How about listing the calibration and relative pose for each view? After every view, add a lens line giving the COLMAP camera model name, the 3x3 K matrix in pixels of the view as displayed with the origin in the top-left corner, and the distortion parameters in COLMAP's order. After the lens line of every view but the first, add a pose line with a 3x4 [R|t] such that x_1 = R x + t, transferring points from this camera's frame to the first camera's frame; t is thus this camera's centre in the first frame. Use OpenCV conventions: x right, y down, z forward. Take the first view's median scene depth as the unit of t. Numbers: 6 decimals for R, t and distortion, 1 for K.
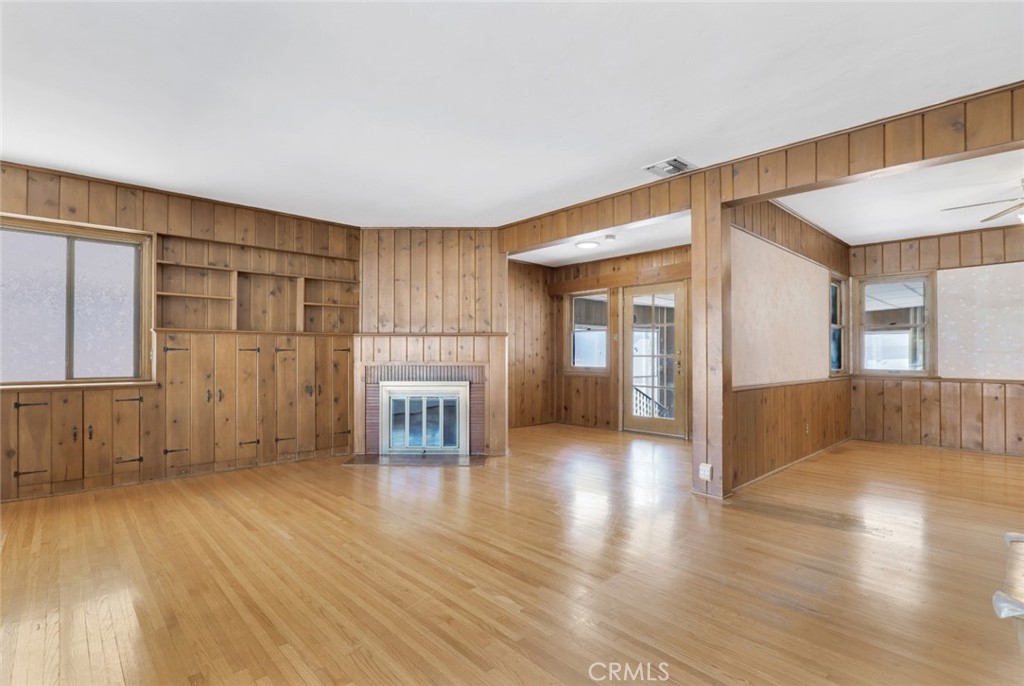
lens RADIAL K [[487.5, 0, 510.2], [0, 487.5, 346.5], [0, 0, 1]] dist [-0.020844, 0.000024]
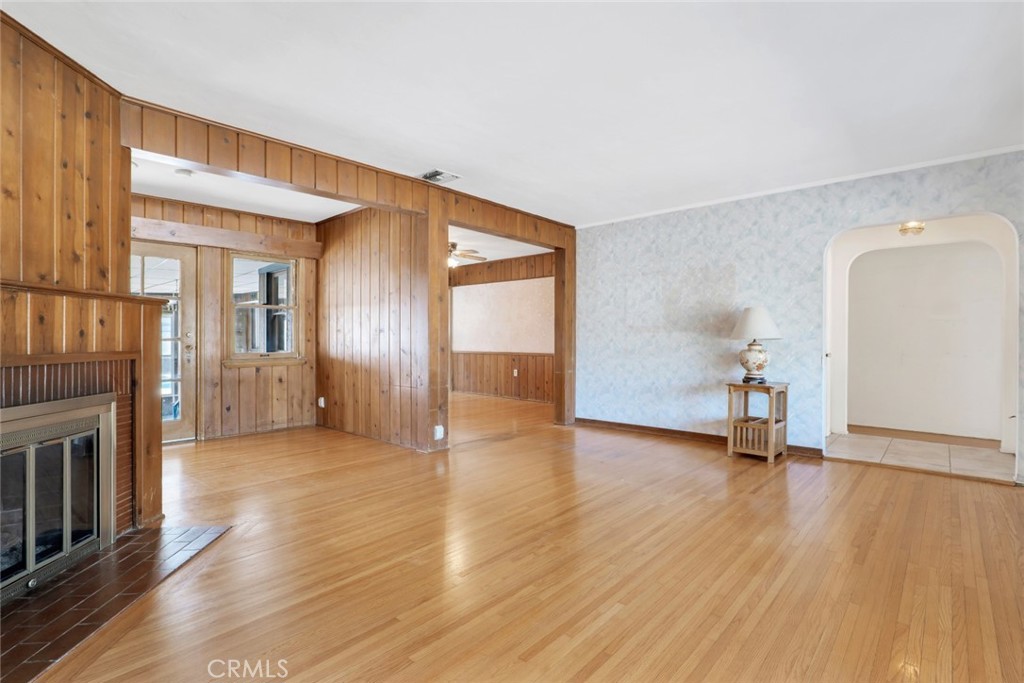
lens RADIAL K [[489.6, 0, 509.6], [0, 489.6, 337.0], [0, 0, 1]] dist [0.000399, 0.000070]
pose [[-0.091661, -0.002081, 0.995788, -0.425408], [-0.014774, 0.999891, 0.000729, 0.006195], [-0.995681, -0.014645, -0.091682, 0.459510]]
